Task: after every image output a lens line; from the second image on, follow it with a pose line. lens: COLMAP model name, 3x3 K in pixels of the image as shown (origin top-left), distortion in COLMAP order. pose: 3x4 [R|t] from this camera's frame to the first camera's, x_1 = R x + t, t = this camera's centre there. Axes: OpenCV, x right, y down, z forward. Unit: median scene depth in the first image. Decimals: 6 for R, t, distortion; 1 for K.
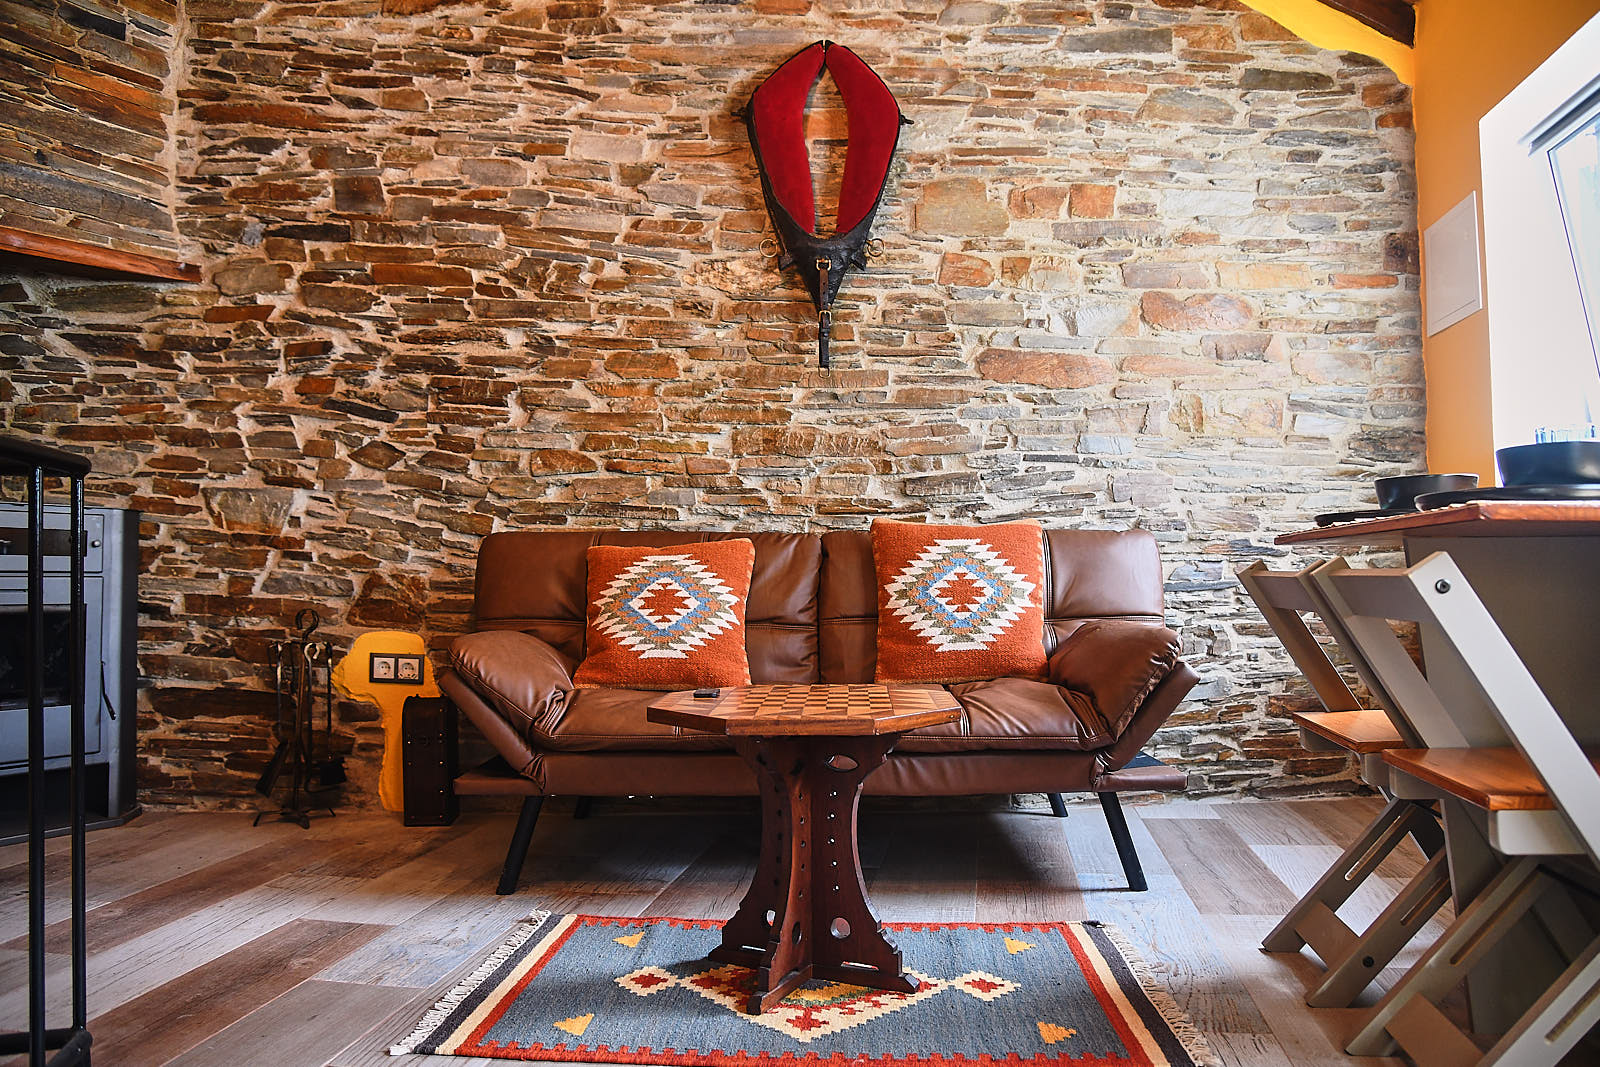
lens RADIAL K [[1113.0, 0, 800.0], [0, 1113.0, 533.5], [0, 0, 1]] dist [-0.112734, 0.069603]
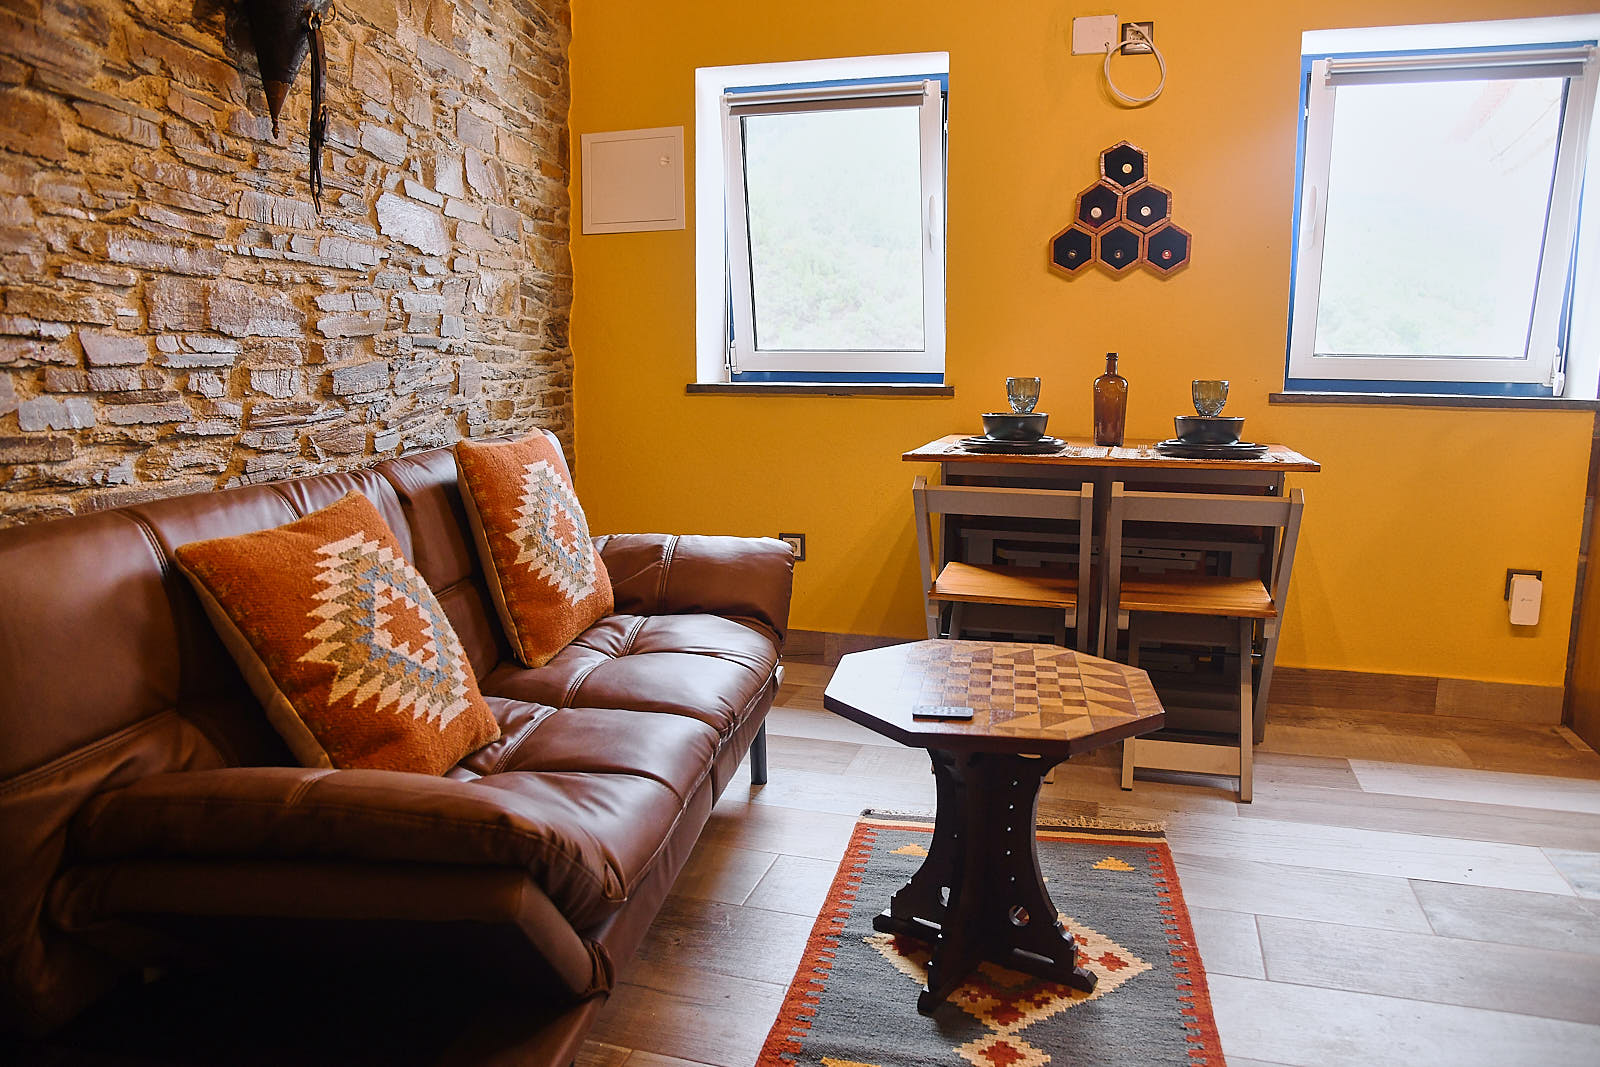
lens RADIAL K [[1113.0, 0, 800.0], [0, 1113.0, 533.5], [0, 0, 1]] dist [-0.112734, 0.069603]
pose [[0.139434, -0.150611, 0.978711, -0.562965], [-0.034765, 0.987012, 0.156842, -0.069198], [-0.989621, -0.055894, 0.132387, 0.653227]]
